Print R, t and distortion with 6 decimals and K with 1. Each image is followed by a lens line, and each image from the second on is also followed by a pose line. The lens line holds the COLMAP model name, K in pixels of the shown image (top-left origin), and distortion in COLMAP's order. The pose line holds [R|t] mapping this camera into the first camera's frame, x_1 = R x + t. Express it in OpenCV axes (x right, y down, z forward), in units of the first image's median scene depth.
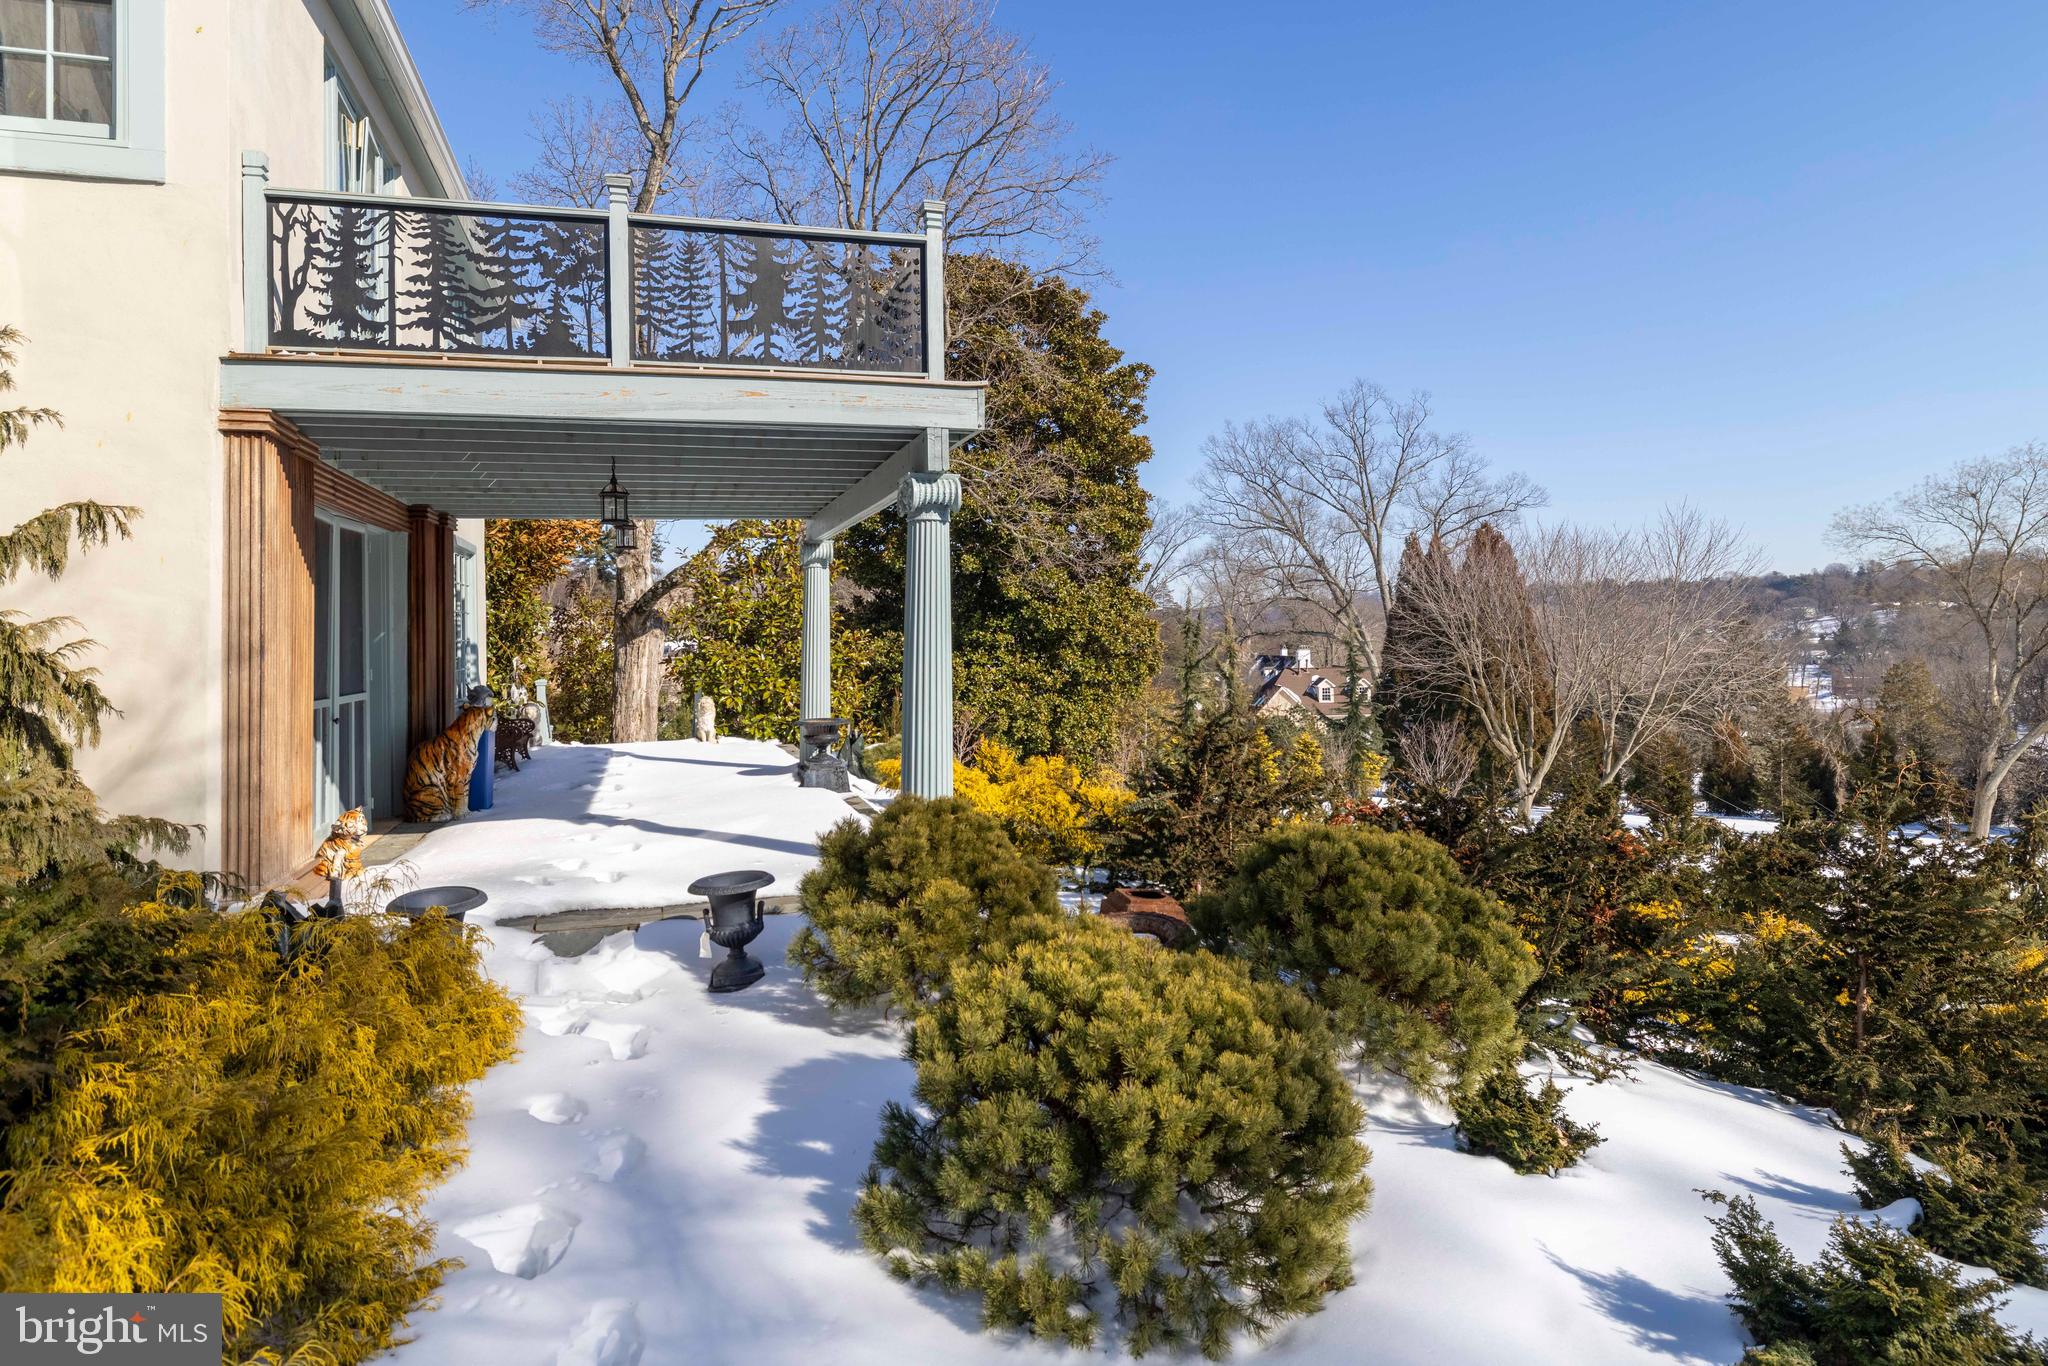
lens RADIAL K [[1218.0, 0, 997.6], [0, 1218.0, 623.4], [0, 0, 1]] dist [0.000234, 0.000056]
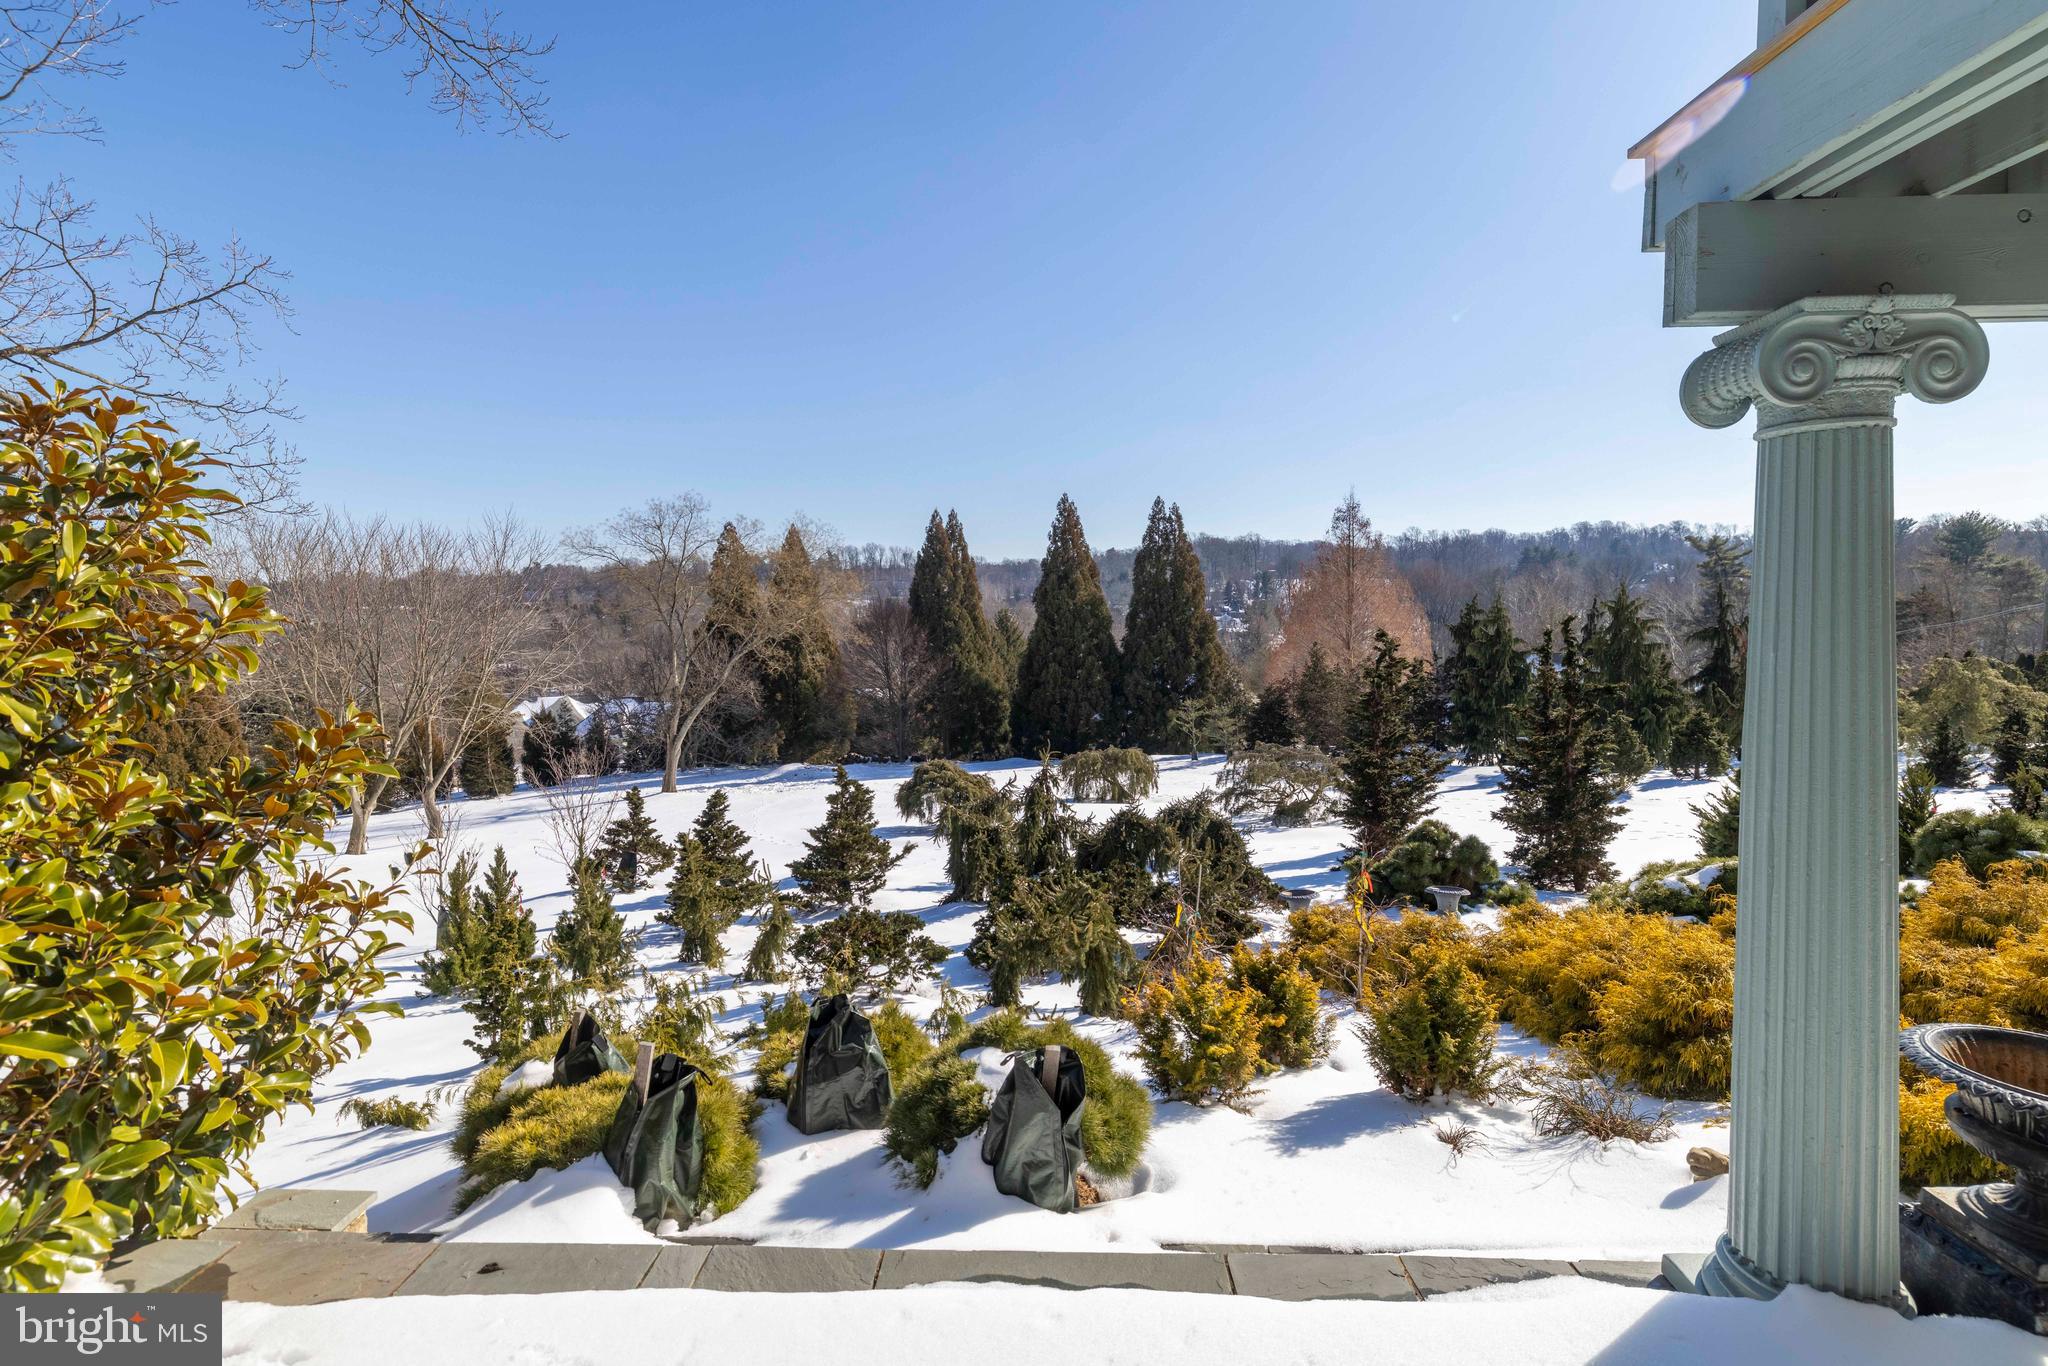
lens RADIAL K [[982.2, 0, 1010.2], [0, 982.2, 678.3], [0, 0, 1]] dist [0.003559, -0.000902]
pose [[0.328902, -0.055924, 0.942707, -0.086244], [-0.000223, 0.998240, 0.059296, -0.004540], [-0.944364, -0.019713, 0.328311, 0.272327]]
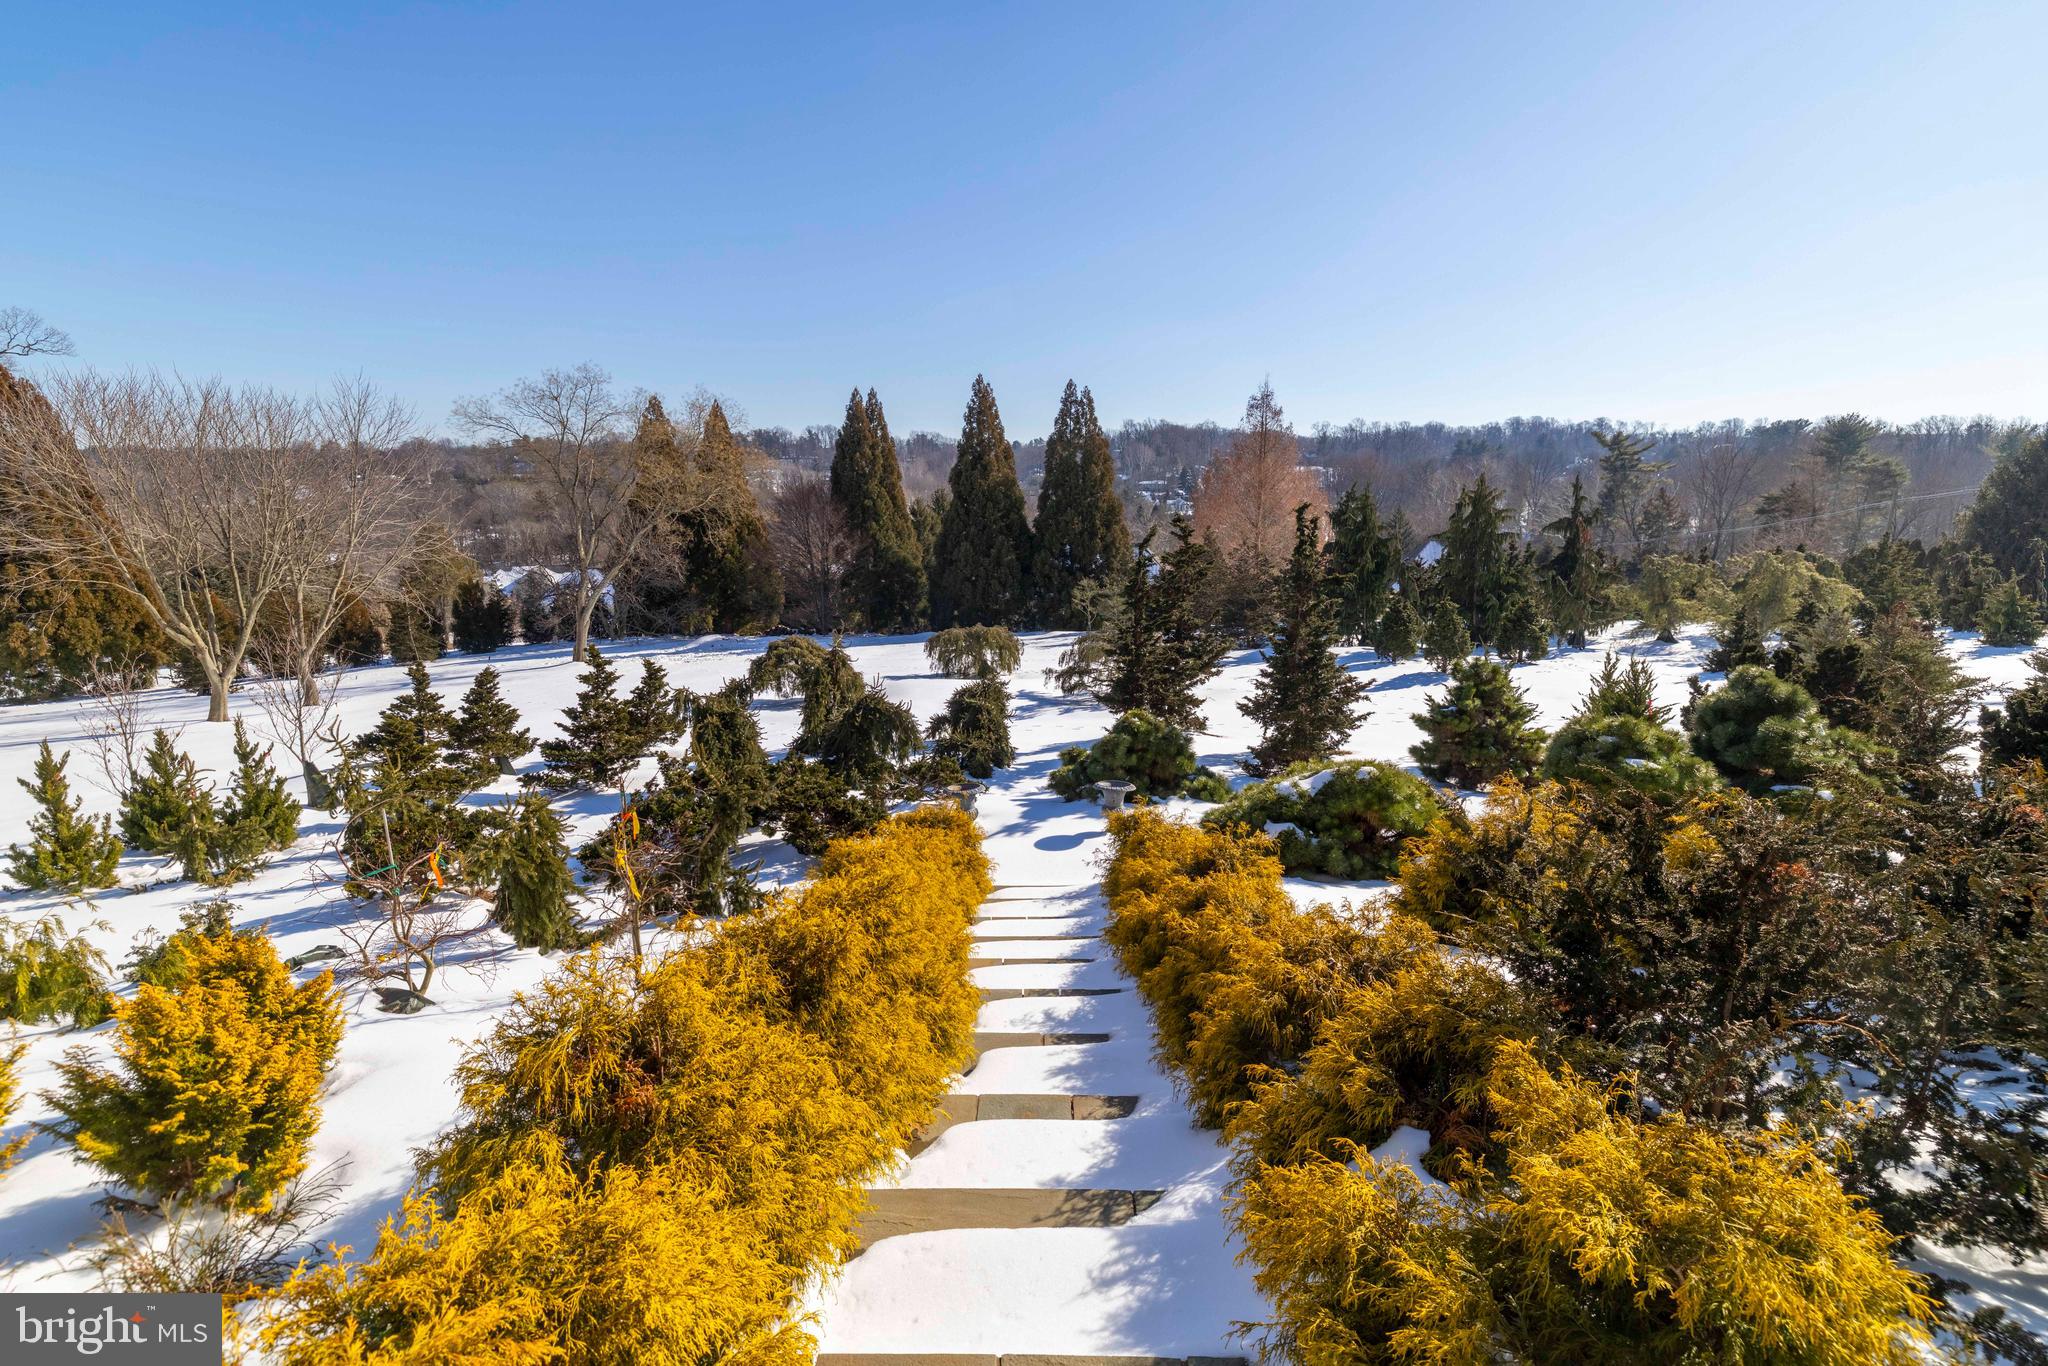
lens RADIAL K [[899.3, 0, 1017.9], [0, 899.3, 684.1], [0, 0, 1]] dist [0.002847, 0.000019]
pose [[0.297000, -0.185616, 0.936663, -0.025358], [-0.017894, 0.979671, 0.199813, -0.005145], [-0.954710, -0.076105, 0.287641, 0.203847]]
